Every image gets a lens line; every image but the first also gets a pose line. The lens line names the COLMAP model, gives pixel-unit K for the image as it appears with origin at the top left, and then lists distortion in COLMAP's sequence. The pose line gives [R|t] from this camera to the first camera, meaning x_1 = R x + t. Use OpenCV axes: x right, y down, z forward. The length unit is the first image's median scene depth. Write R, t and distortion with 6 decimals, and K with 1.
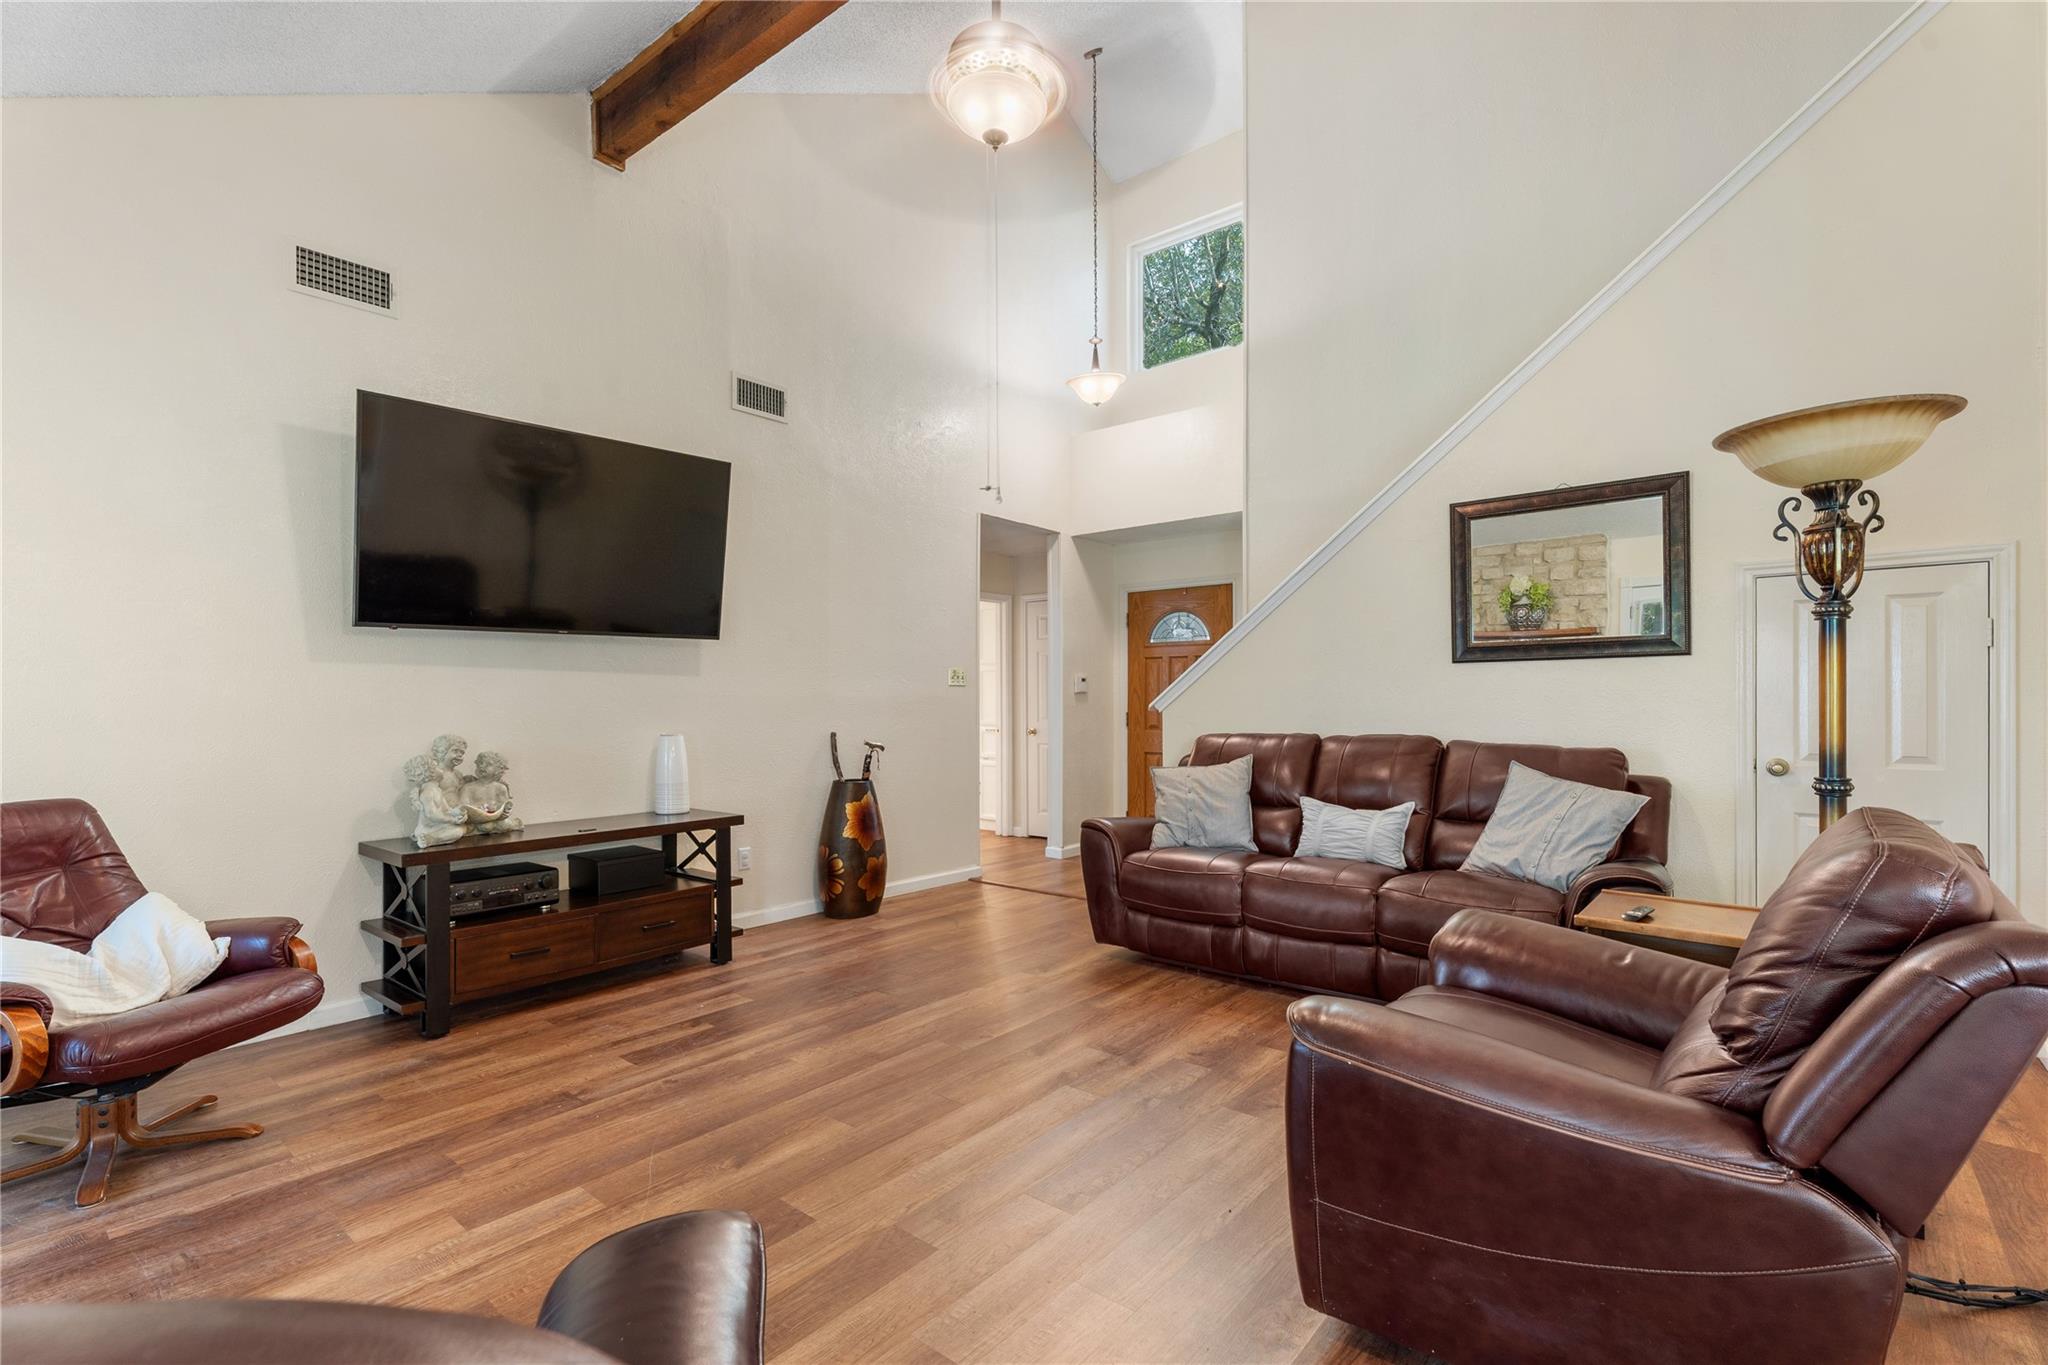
lens RADIAL K [[921.1, 0, 1021.9], [0, 921.1, 694.5], [0, 0, 1]] dist [0.002492, 0.000271]
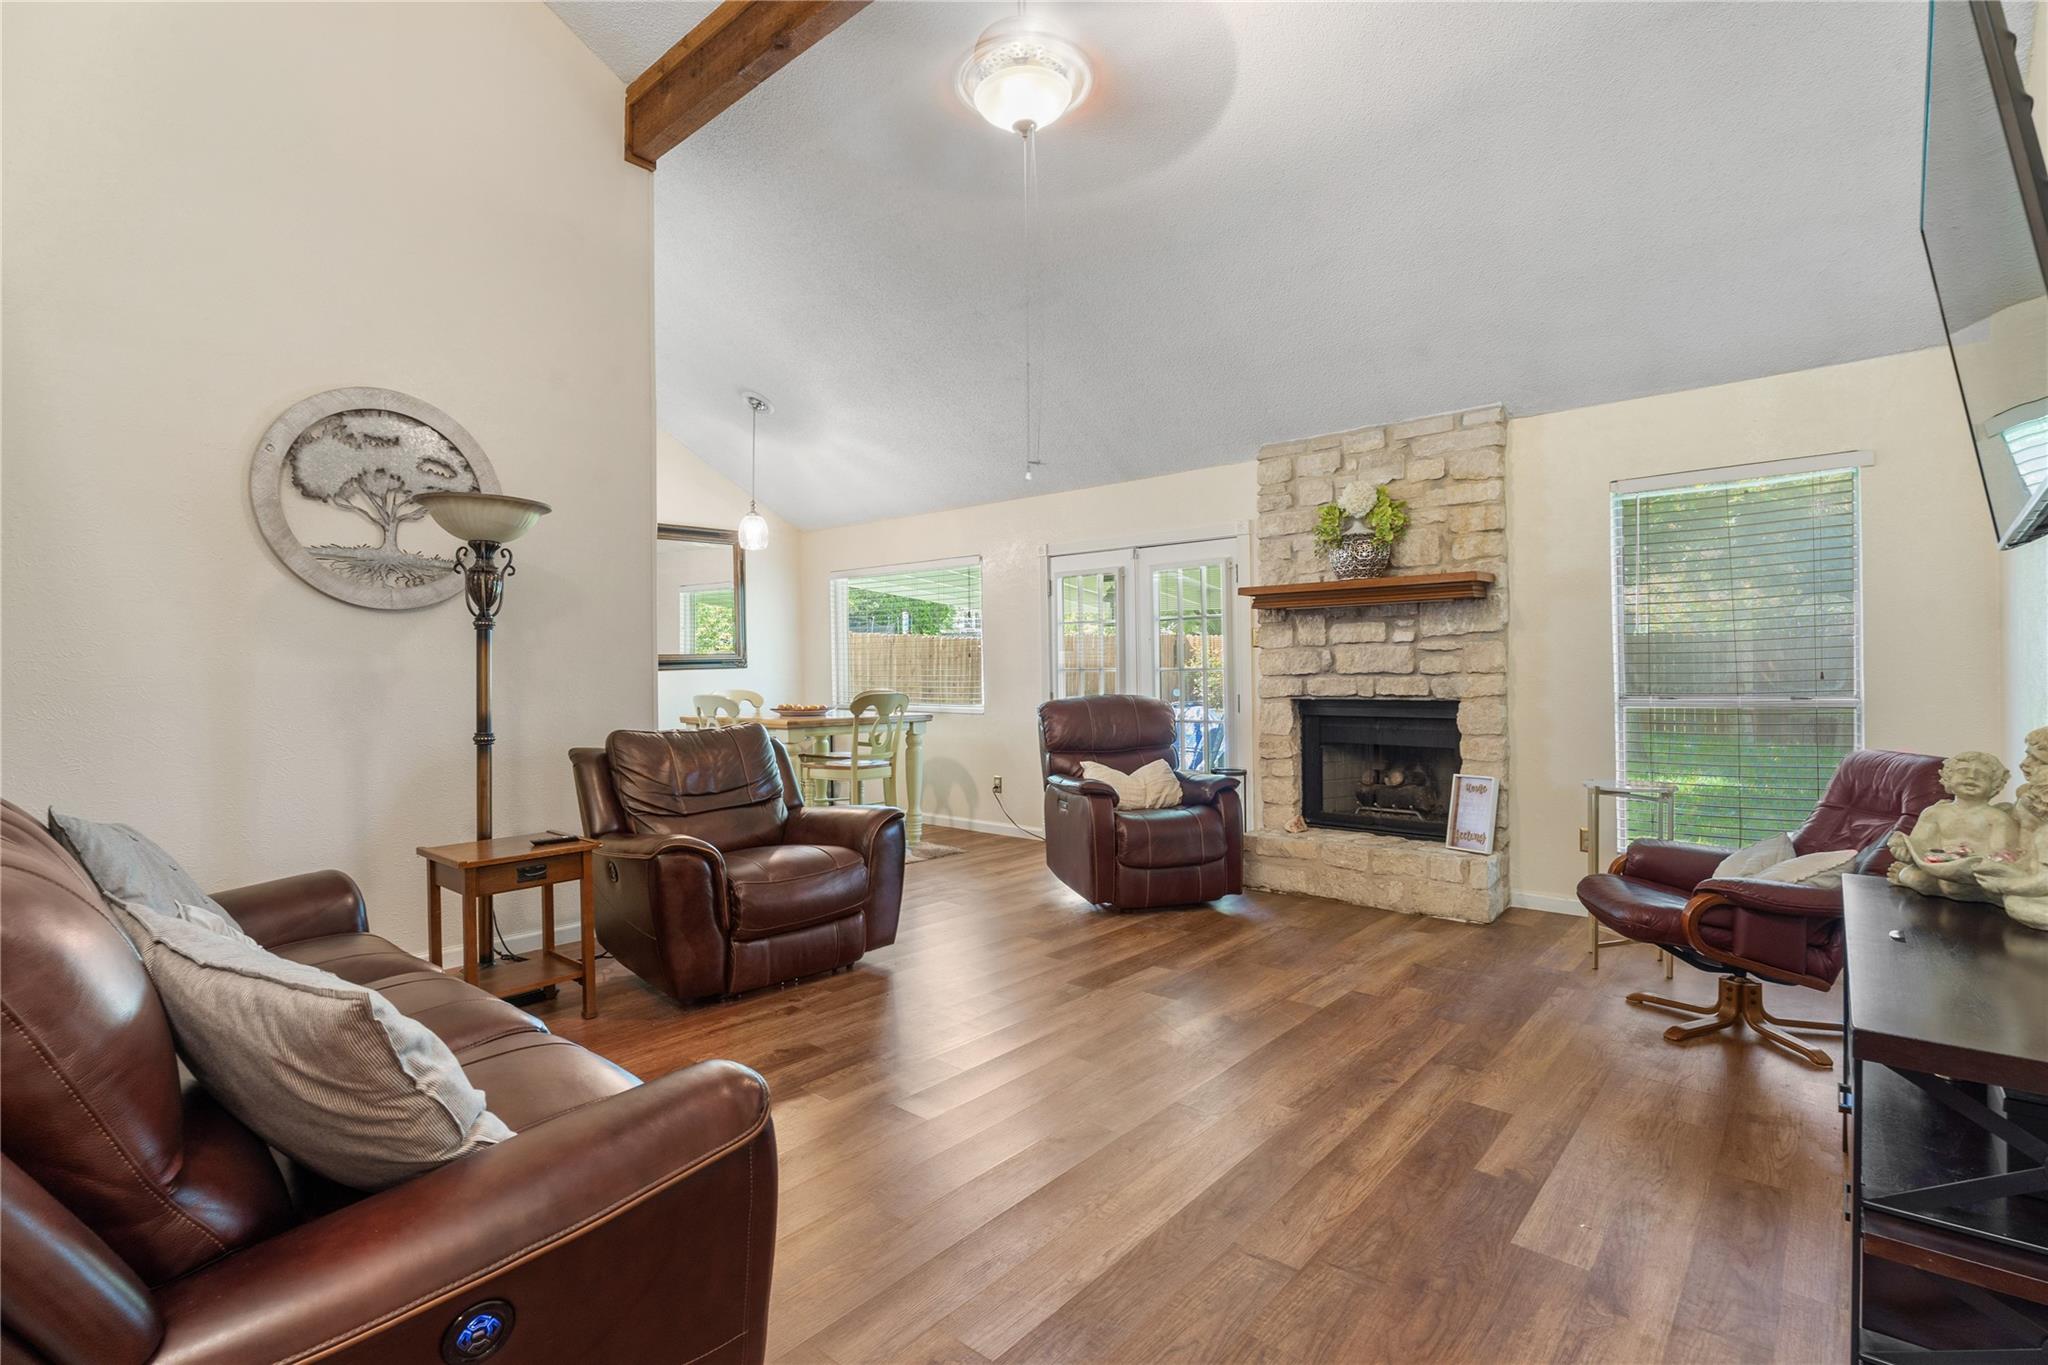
lens RADIAL K [[954.5, 0, 1021.0], [0, 954.5, 677.0], [0, 0, 1]] dist [-0.011667, 0.000287]
pose [[-0.999791, 0.014594, 0.014298, -0.023905], [0.014576, 0.999893, -0.001309, 0.006875], [-0.014316, -0.001100, -0.999897, 1.548299]]
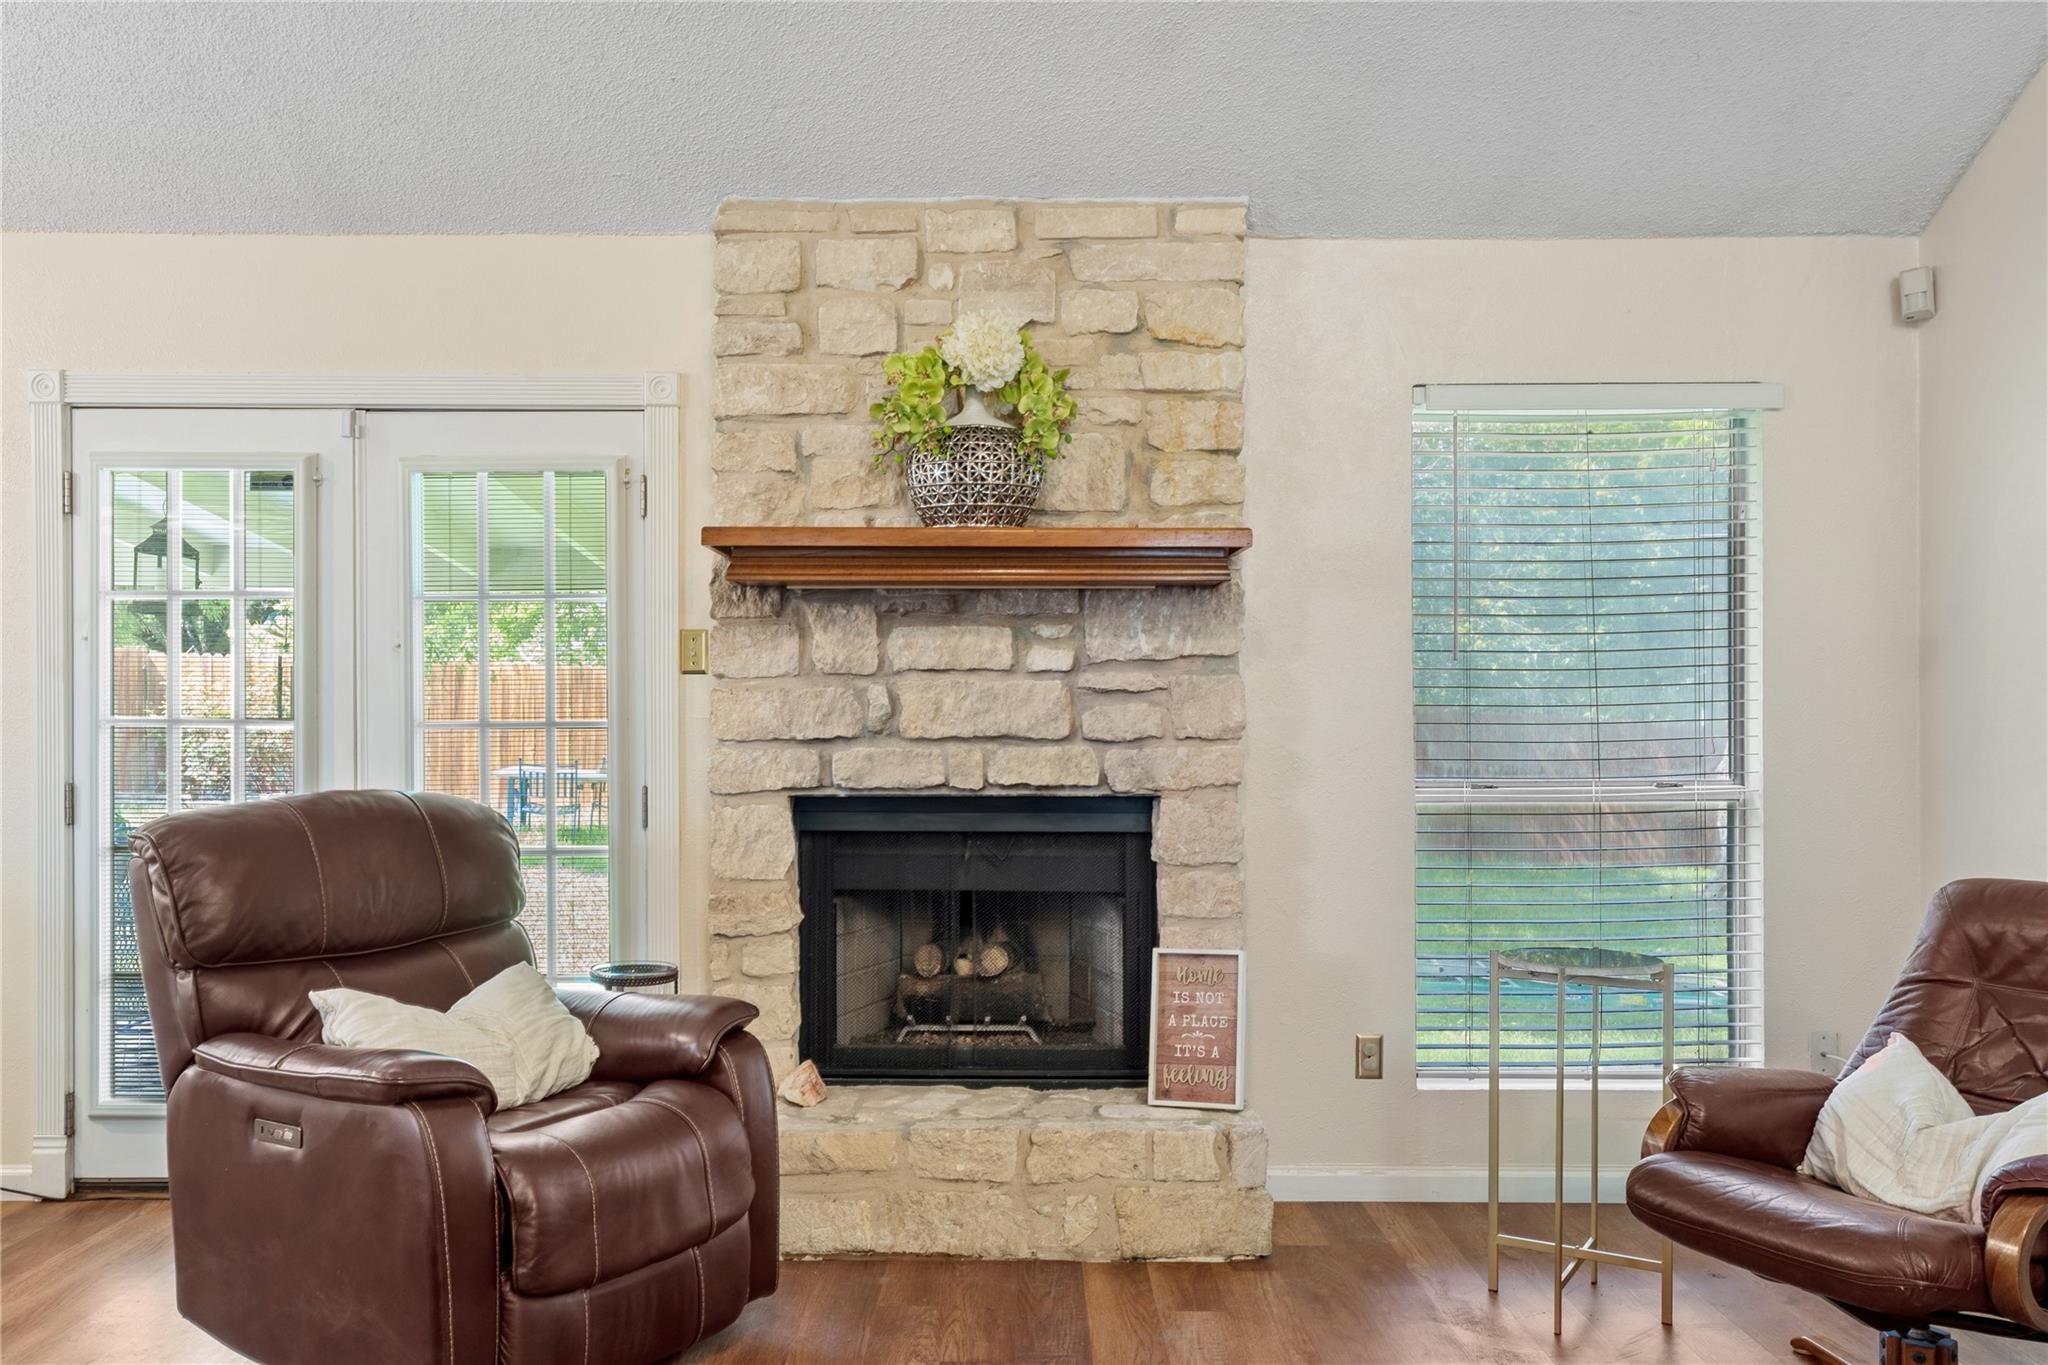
lens RADIAL K [[1601.1, 0, 1021.3], [0, 1601.1, 730.3], [0, 0, 1]] dist [-0.050185, 0.093494]
pose [[-0.764440, 0.005956, -0.644668, 0.152321], [0.006254, 0.999979, 0.001823, 0.000228], [0.644665, -0.002638, -0.764461, 0.979778]]
